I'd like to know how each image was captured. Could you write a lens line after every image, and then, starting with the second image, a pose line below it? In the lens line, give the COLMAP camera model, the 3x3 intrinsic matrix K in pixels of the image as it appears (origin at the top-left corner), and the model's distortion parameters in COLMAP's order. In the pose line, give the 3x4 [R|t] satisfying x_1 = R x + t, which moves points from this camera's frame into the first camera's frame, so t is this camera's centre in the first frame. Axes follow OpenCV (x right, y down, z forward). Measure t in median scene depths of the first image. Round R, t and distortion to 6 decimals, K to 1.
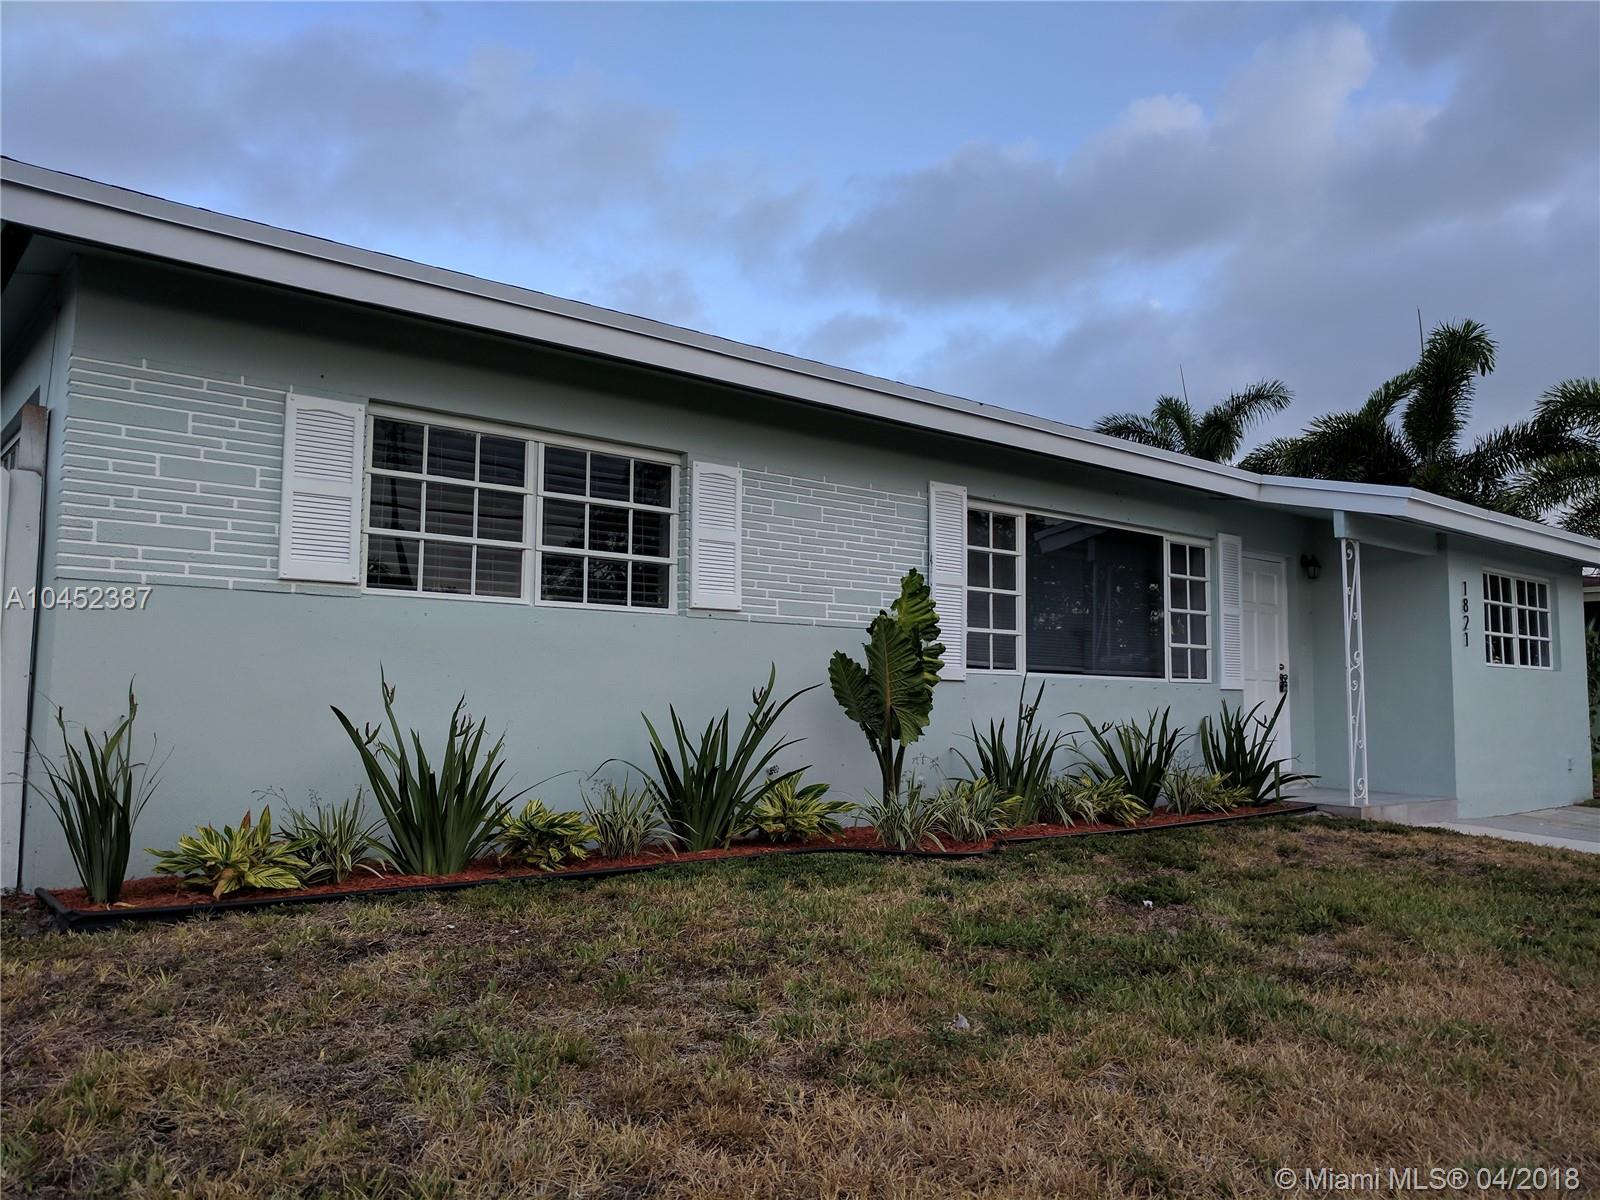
lens RADIAL K [[1202.7, 0, 799.6], [0, 1202.7, 595.5], [0, 0, 1]] dist [-0.000311, 0.008717]
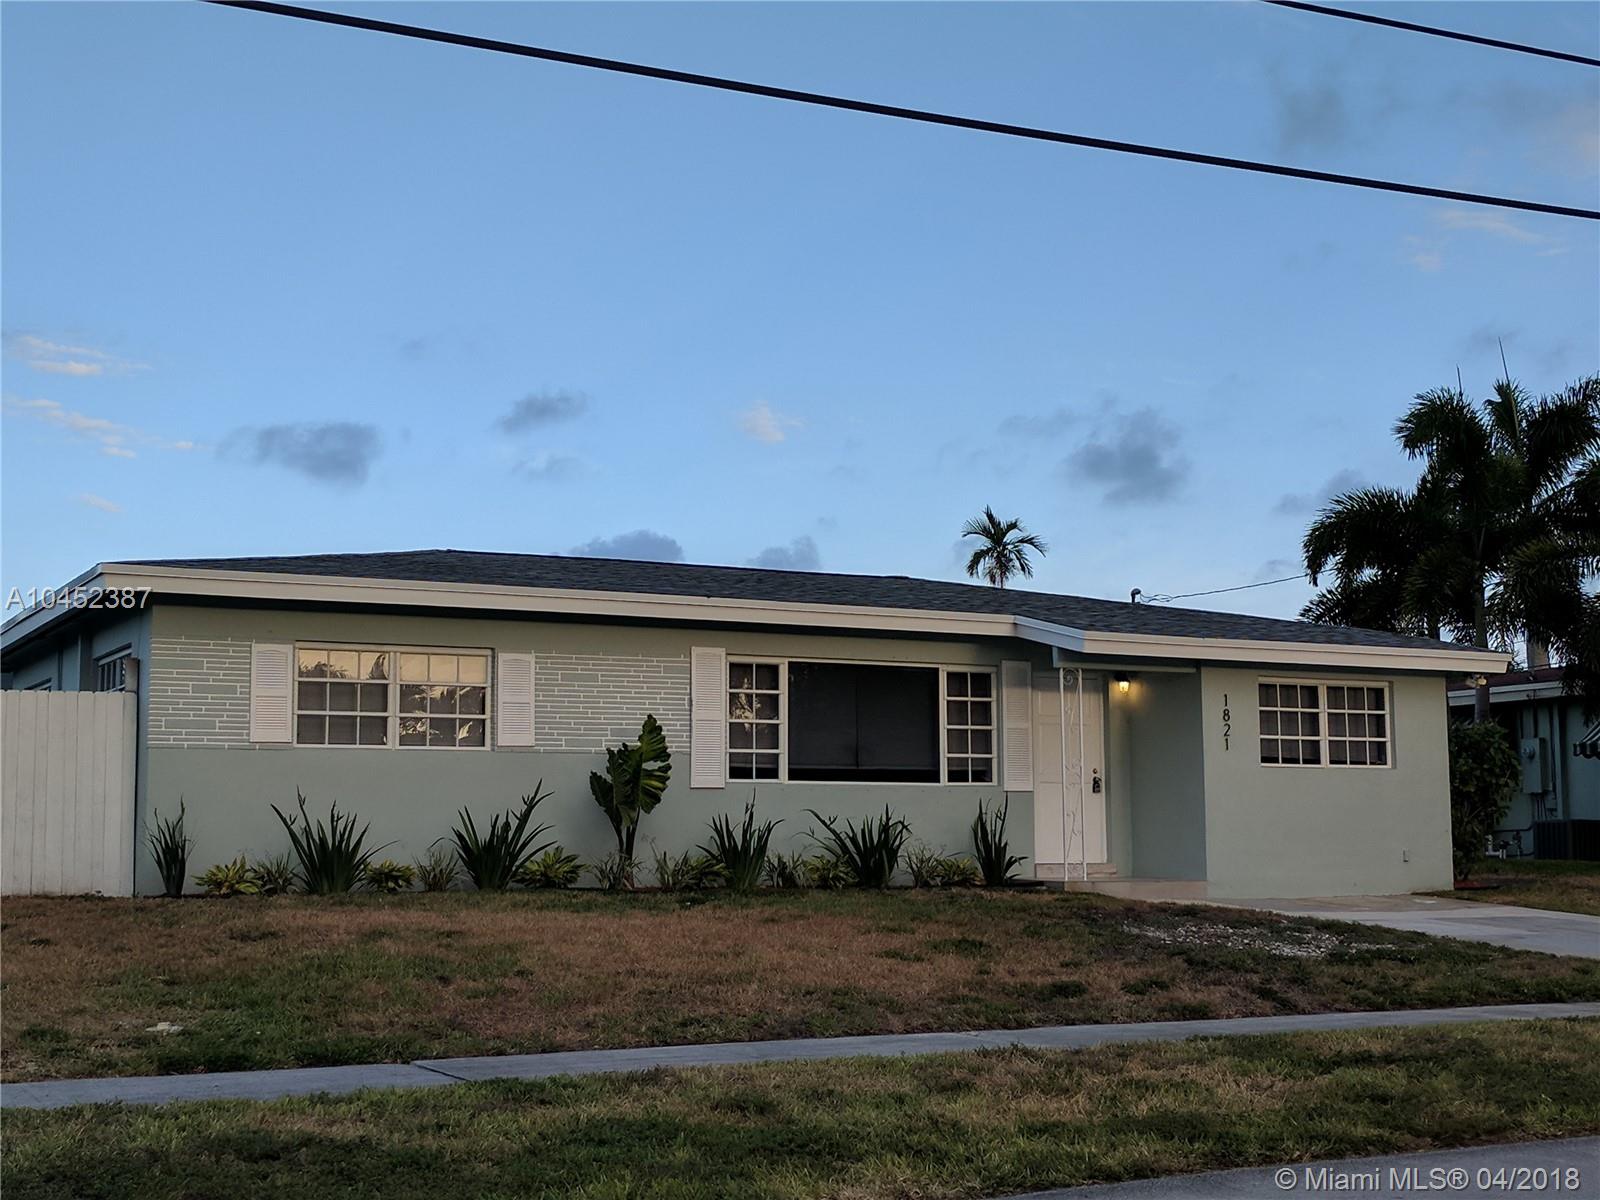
lens RADIAL K [[2289.7, 0, 807.4], [0, 2289.7, 604.0], [0, 0, 1]] dist [0.084660, 0.000000]
pose [[0.975450, -0.038409, -0.216844, 0.985676], [0.034633, 0.999175, -0.021192, -0.099952], [0.217479, 0.013162, 0.975976, -1.904304]]
